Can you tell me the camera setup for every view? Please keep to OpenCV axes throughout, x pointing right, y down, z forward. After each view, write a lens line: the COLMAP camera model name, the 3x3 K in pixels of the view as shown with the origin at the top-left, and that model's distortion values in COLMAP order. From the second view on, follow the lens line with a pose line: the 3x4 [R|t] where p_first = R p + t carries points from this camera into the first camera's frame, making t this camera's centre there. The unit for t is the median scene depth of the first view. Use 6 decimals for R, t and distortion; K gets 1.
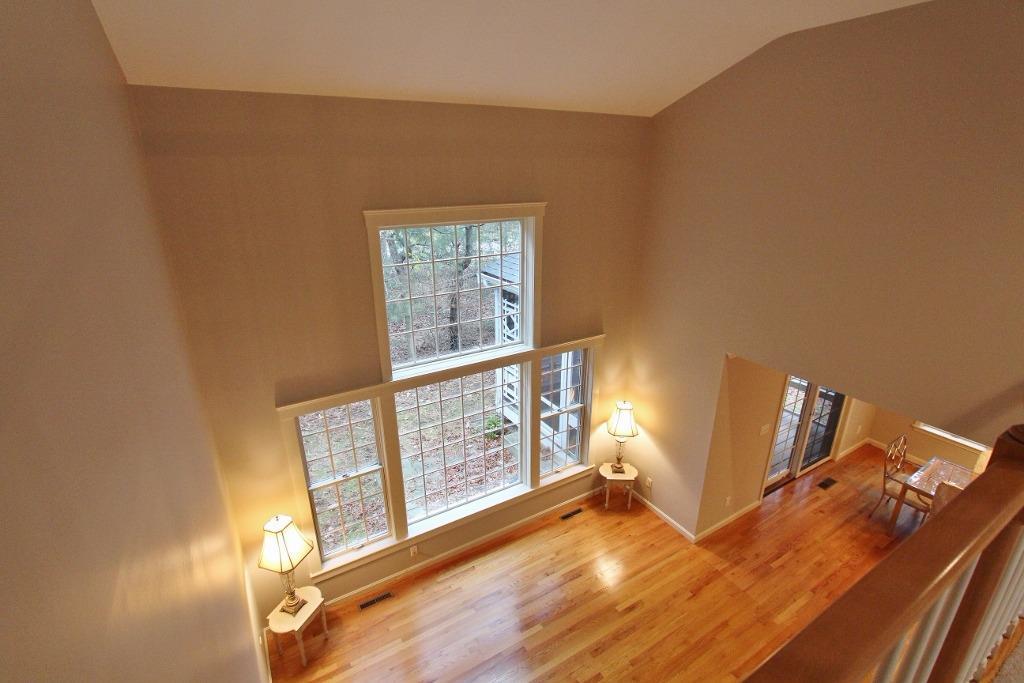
lens RADIAL K [[468.9, 0, 506.7], [0, 468.9, 340.9], [0, 0, 1]] dist [-0.021616, 0.004038]
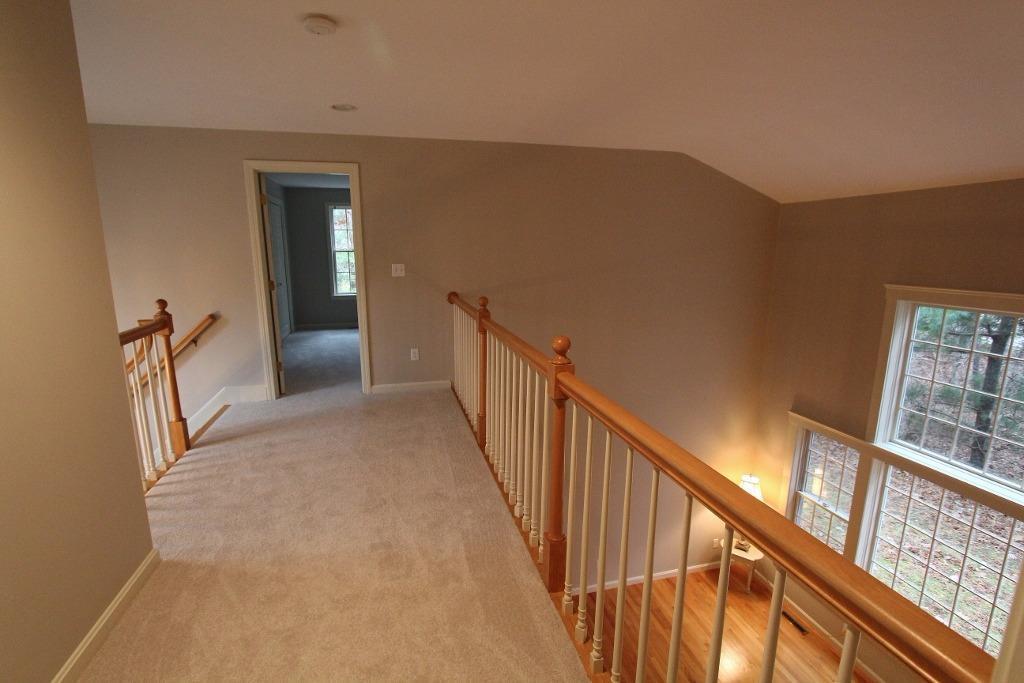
lens RADIAL K [[468.9, 0, 506.9], [0, 468.9, 335.6], [0, 0, 1]] dist [-0.021616, 0.004038]
pose [[-0.270520, 0.187287, -0.944321, 0.694783], [-0.330886, 0.903050, 0.273890, -0.111366], [0.904065, 0.386555, -0.182322, 0.276450]]
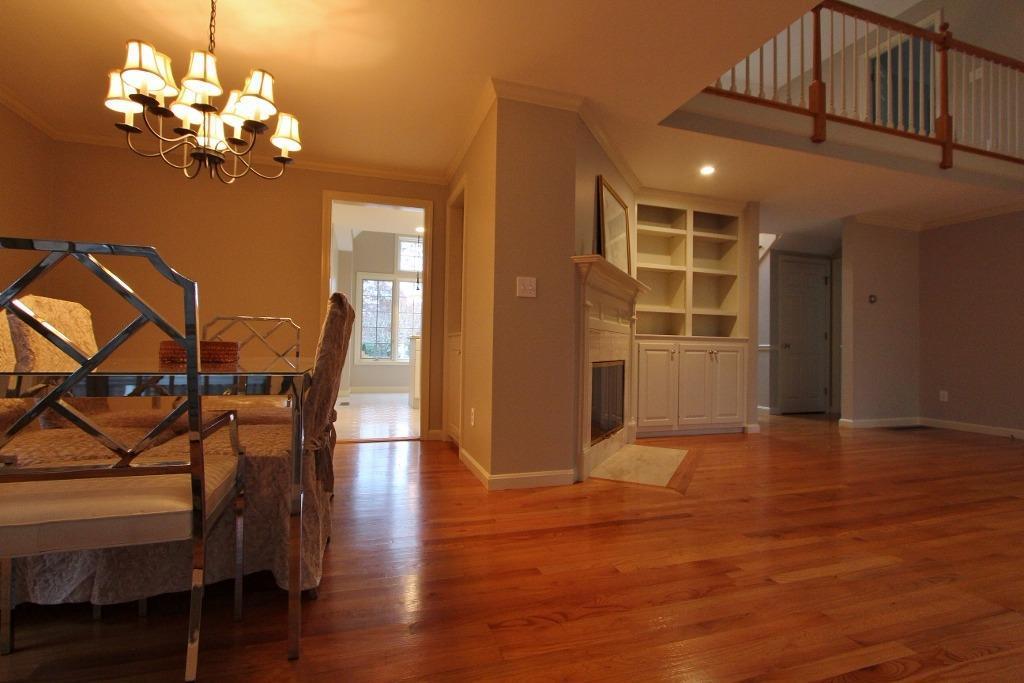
lens RADIAL K [[468.9, 0, 505.7], [0, 468.9, 342.0], [0, 0, 1]] dist [-0.021616, 0.004038]
pose [[-0.975132, -0.005962, 0.221542, 0.688540], [0.066539, 0.945644, 0.318324, 0.218494], [-0.211398, 0.325149, -0.921731, 1.147466]]
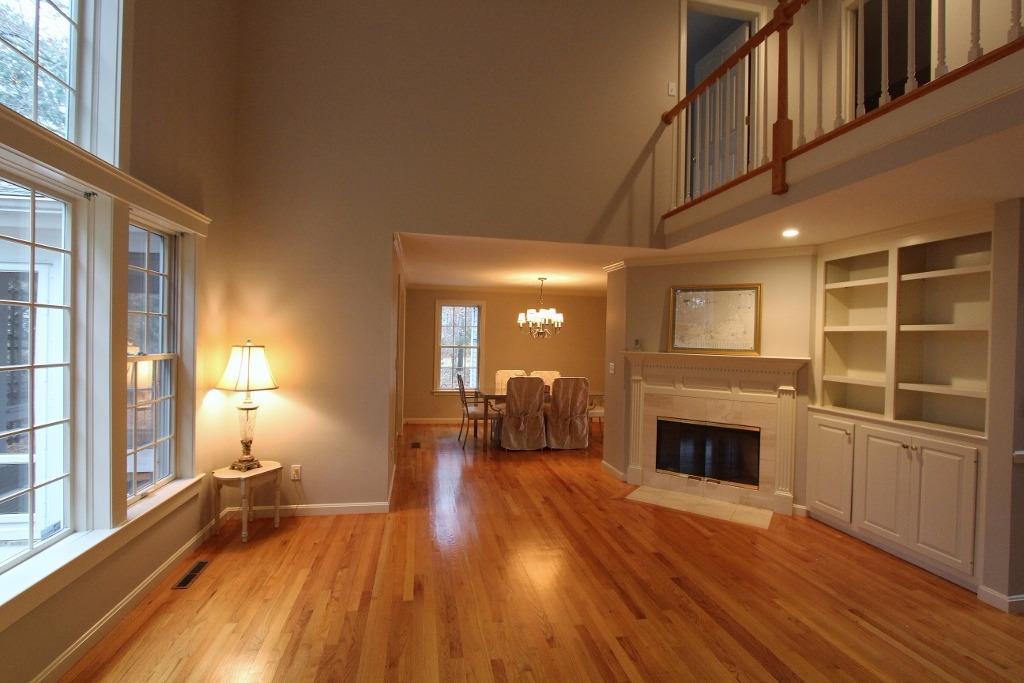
lens RADIAL K [[468.9, 0, 506.0], [0, 468.9, 340.9], [0, 0, 1]] dist [-0.021616, 0.004038]
pose [[0.341802, 0.007030, 0.939746, -0.224740], [0.299177, 0.947133, -0.115901, 0.319443], [-0.890878, 0.320765, 0.321629, 0.512068]]
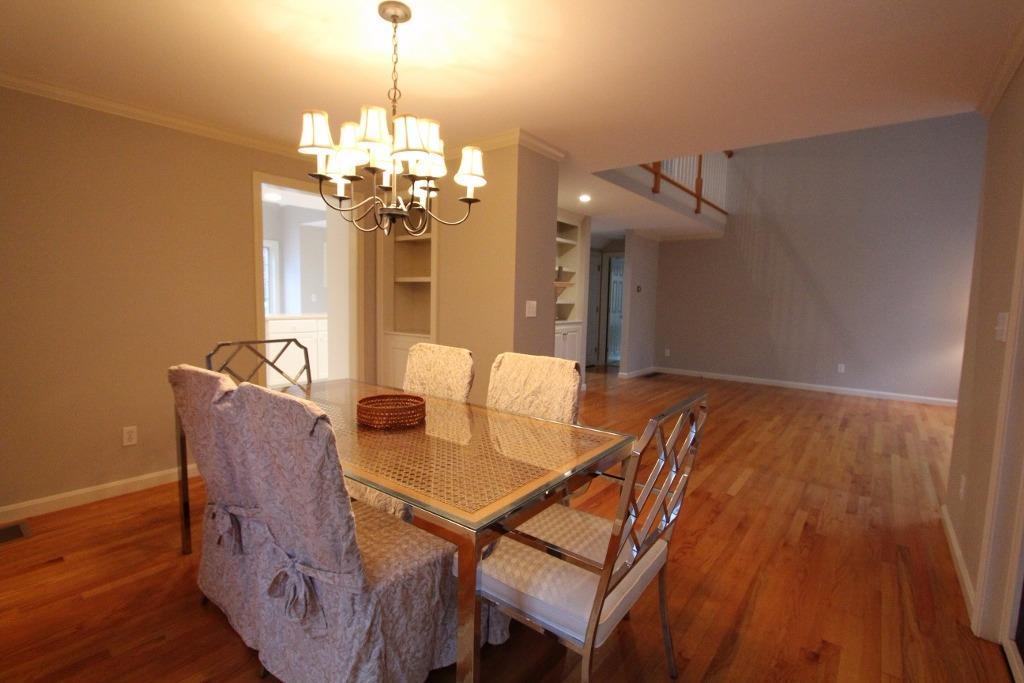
lens RADIAL K [[468.9, 0, 505.9], [0, 468.9, 340.8], [0, 0, 1]] dist [-0.021616, 0.004038]
pose [[-0.935018, 0.018542, -0.354115, 1.031833], [-0.135592, 0.904045, 0.405361, 0.116724], [0.327652, 0.427035, -0.842784, 1.185933]]
